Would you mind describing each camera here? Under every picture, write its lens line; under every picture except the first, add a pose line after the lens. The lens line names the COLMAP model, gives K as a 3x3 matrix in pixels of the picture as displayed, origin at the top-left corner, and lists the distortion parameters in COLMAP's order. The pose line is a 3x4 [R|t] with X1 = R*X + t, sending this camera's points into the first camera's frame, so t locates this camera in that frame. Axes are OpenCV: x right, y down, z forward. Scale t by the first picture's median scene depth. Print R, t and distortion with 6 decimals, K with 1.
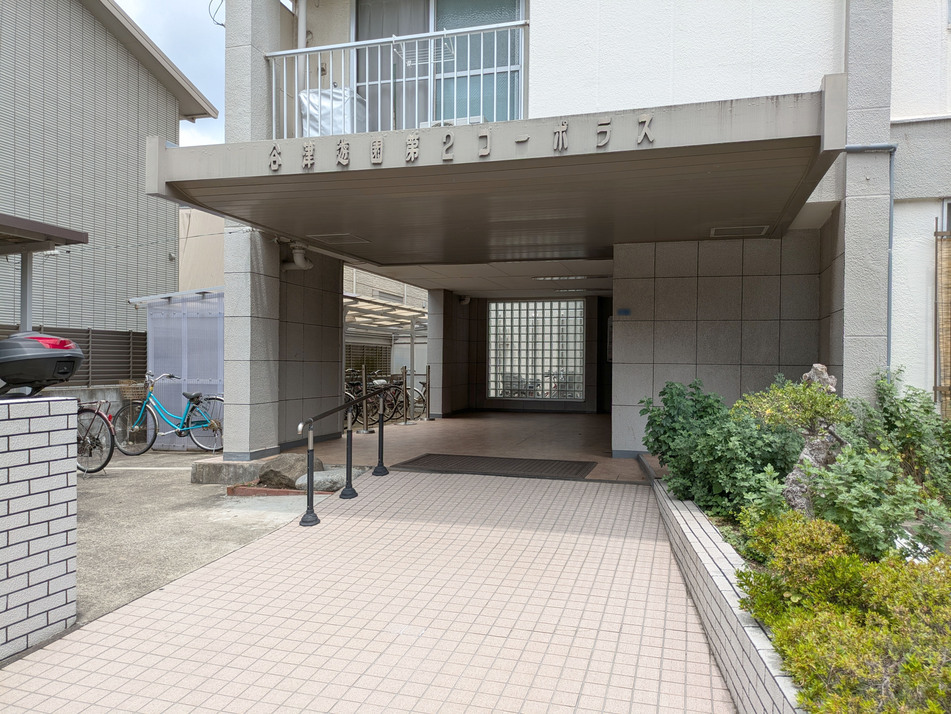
lens RADIAL K [[701.2, 0, 470.3], [0, 701.2, 355.2], [0, 0, 1]] dist [0.059472, -0.050679]
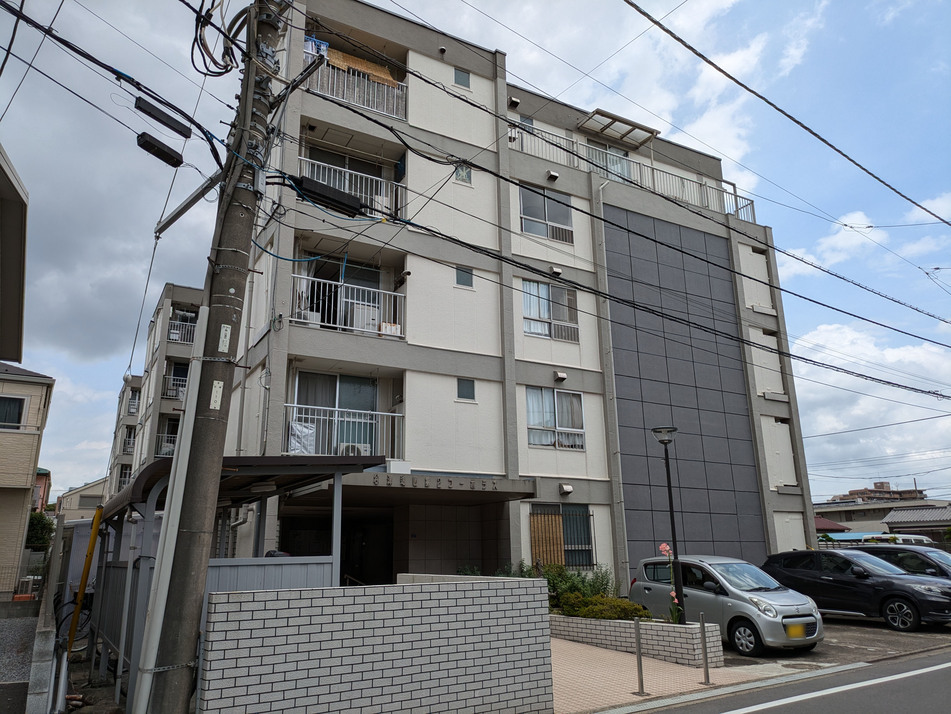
lens RADIAL K [[701.2, 0, 470.3], [0, 701.2, 355.2], [0, 0, 1]] dist [0.059472, -0.050679]
pose [[0.702738, 0.183423, 0.687397, -1.565854], [0.010859, 0.963316, -0.268151, -0.017342], [-0.711365, 0.195905, 0.674967, -0.905739]]
